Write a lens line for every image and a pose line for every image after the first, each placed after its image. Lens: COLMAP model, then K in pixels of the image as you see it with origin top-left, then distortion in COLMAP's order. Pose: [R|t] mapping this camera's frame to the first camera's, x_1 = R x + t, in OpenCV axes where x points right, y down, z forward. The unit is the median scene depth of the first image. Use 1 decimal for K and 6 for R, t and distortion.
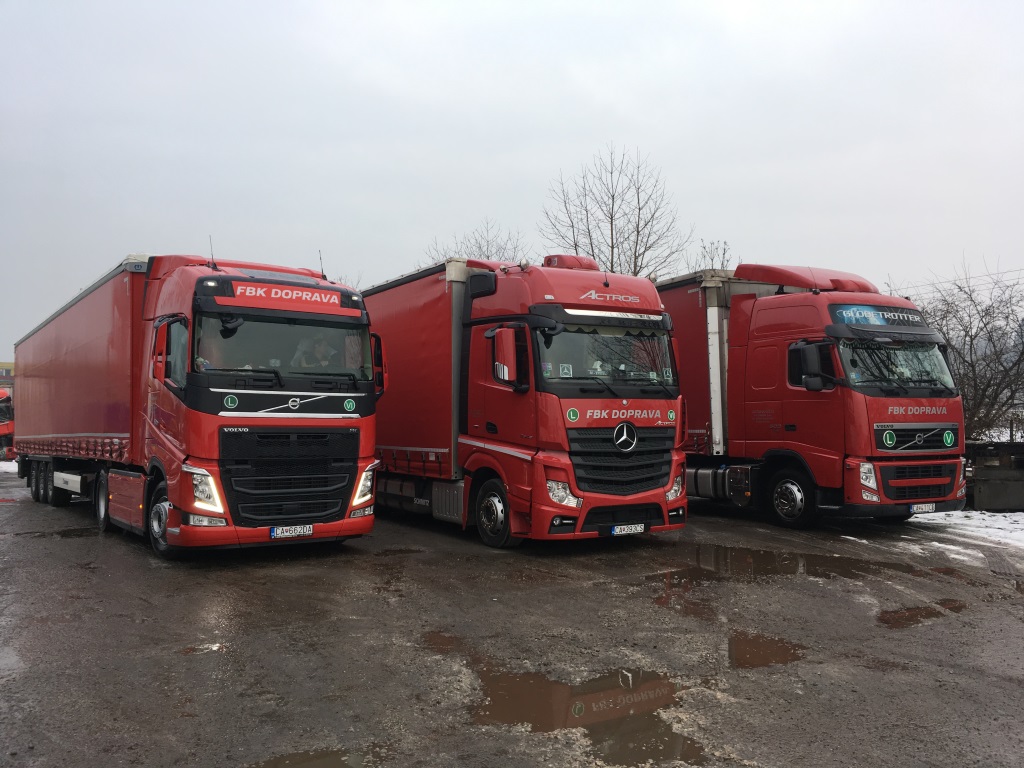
lens RADIAL K [[851.2, 0, 510.5], [0, 851.2, 400.7], [0, 0, 1]] dist [0.032007, -0.005286]
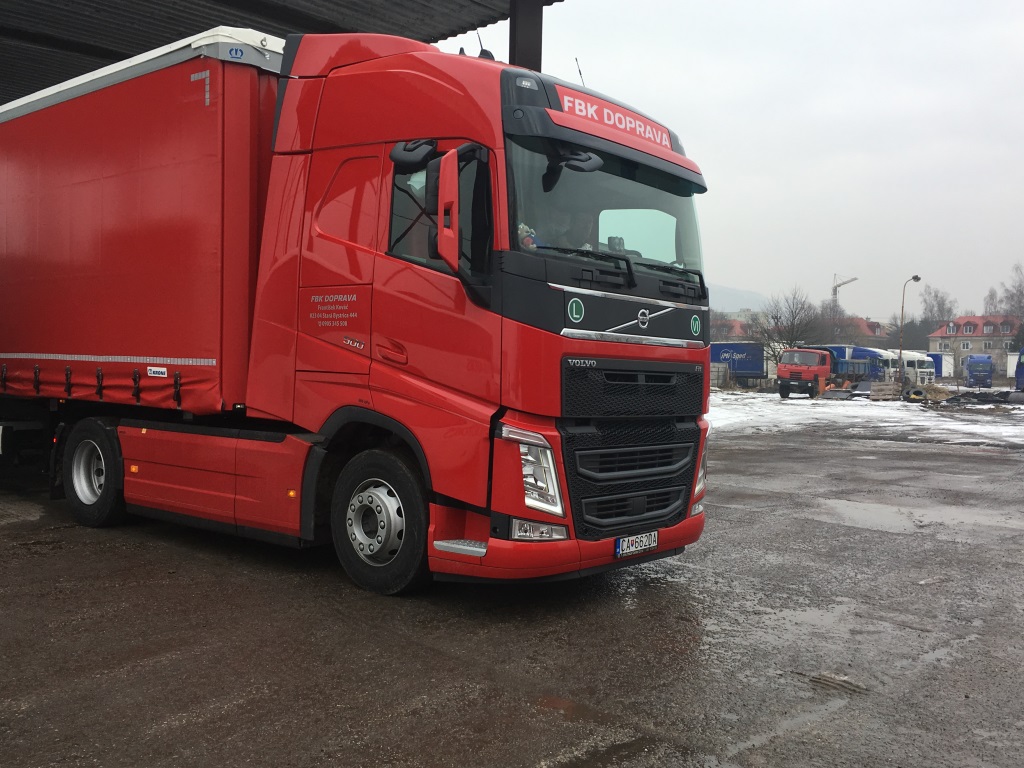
lens RADIAL K [[1002.6, 0, 514.6], [0, 1002.6, 413.3], [0, 0, 1]] dist [-0.003253, -0.017311]
pose [[0.961665, 0.019611, 0.273524, -0.522838], [-0.041178, 0.996457, 0.073330, 0.020812], [-0.271117, -0.081782, 0.959066, 0.391894]]
